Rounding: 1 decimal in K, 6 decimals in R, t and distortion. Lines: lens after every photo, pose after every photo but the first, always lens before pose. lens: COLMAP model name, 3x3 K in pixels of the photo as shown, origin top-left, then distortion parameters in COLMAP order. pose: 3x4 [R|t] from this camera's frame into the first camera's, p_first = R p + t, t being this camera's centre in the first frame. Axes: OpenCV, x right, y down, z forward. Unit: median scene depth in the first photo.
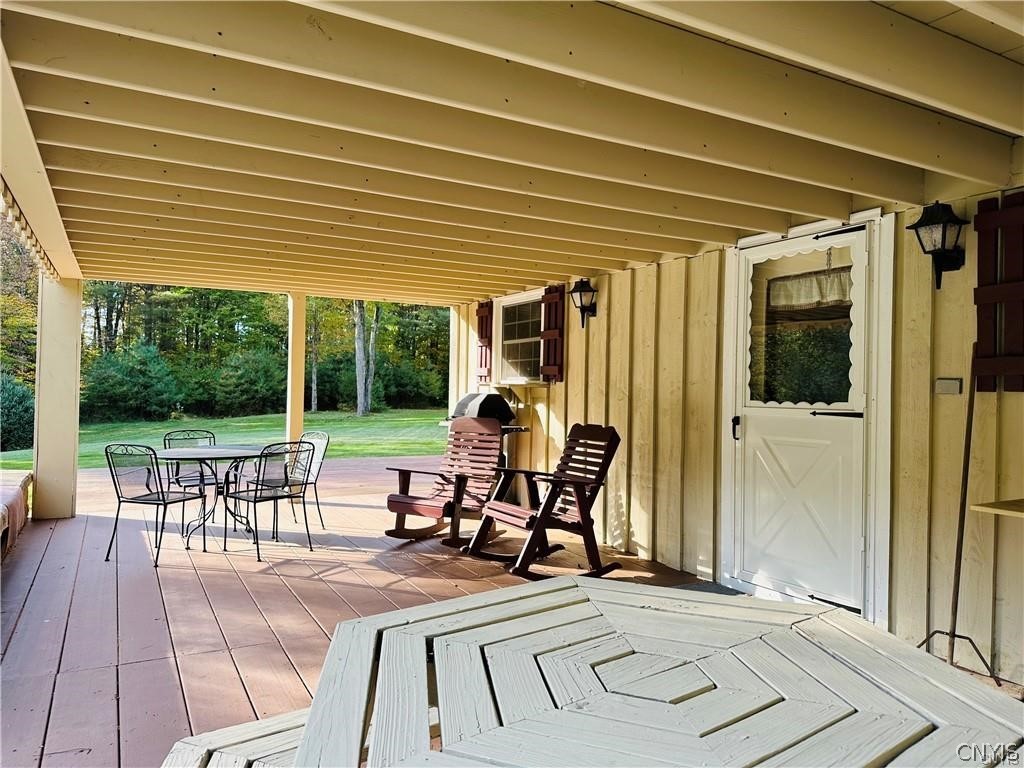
lens RADIAL K [[717.4, 0, 516.0], [0, 717.4, 372.7], [0, 0, 1]] dist [0.067555, -0.098659]
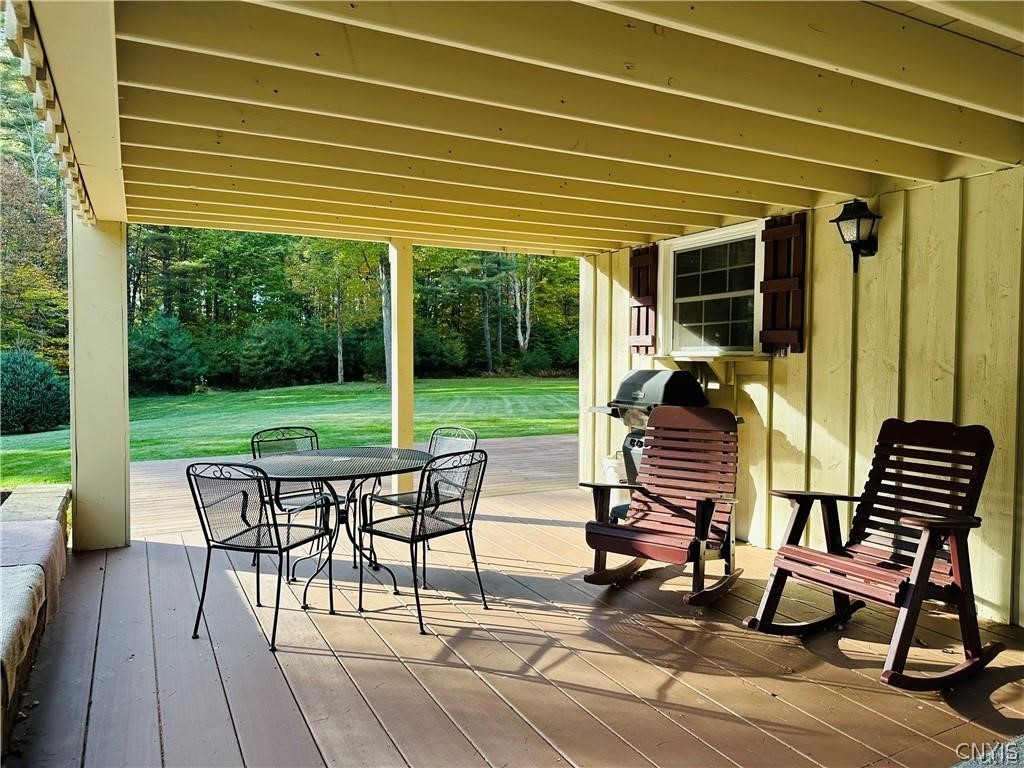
lens RADIAL K [[719.5, 0, 511.8], [0, 719.5, 381.0], [0, 0, 1]] dist [0.088847, -0.135204]
pose [[0.999540, -0.014923, -0.026398, -0.205719], [0.016416, 0.998223, 0.057288, -0.005373], [0.025496, -0.057695, 0.998009, 0.288996]]
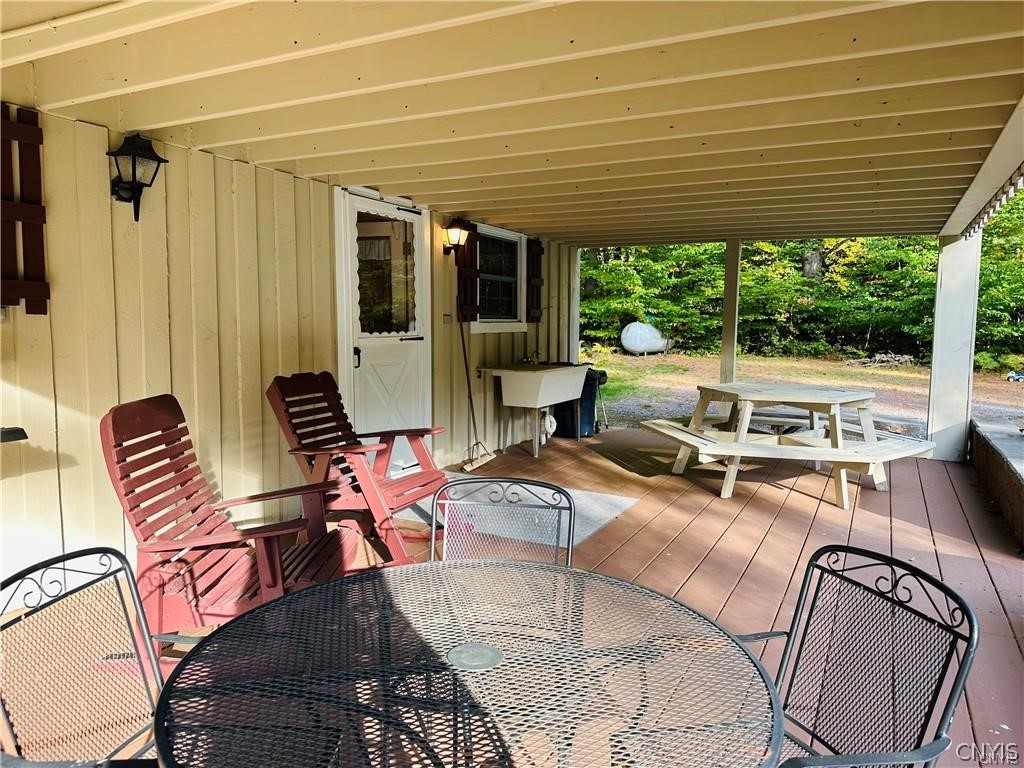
lens RADIAL K [[720.6, 0, 510.8], [0, 720.6, 387.9], [0, 0, 1]] dist [0.096289, -0.128160]
pose [[-0.548548, -0.099933, 0.830125, -0.561015], [-0.029891, 0.994541, 0.099973, 0.002491], [-0.835584, 0.030027, -0.548541, 1.035552]]
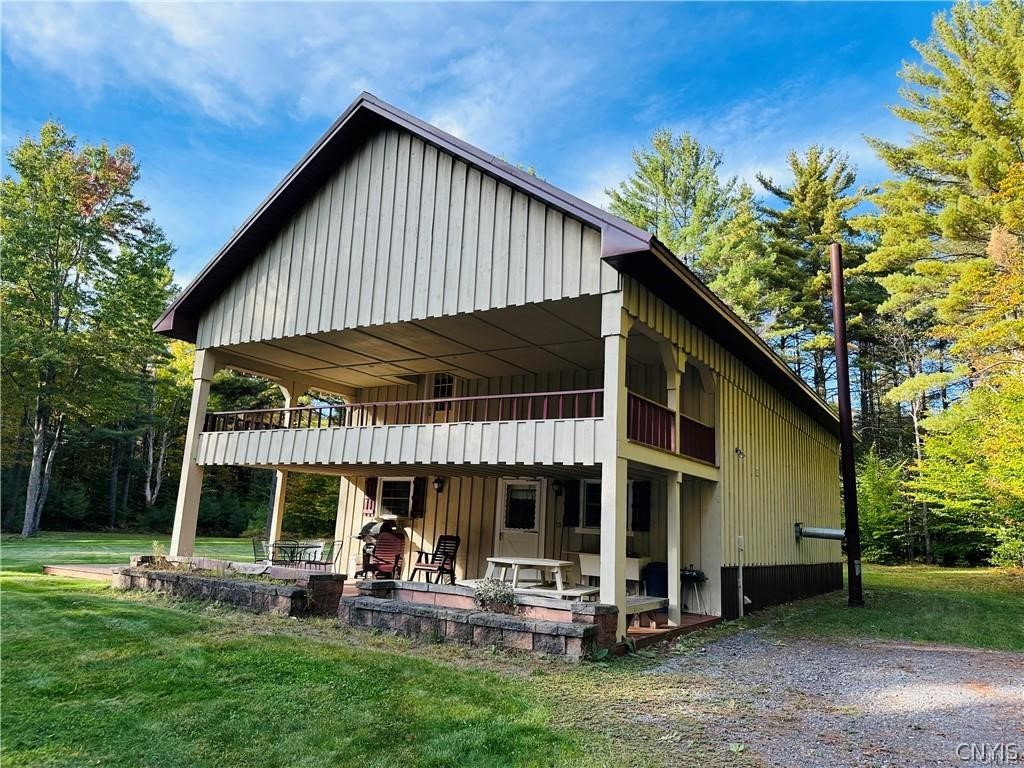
lens RADIAL K [[719.5, 0, 511.8], [0, 719.5, 381.0], [0, 0, 1]] dist [0.088847, -0.135204]
pose [[0.883662, 0.118142, 0.452972, -0.852655], [-0.043242, 0.984093, -0.172309, -0.037536], [-0.466124, 0.132676, 0.874715, -1.379745]]
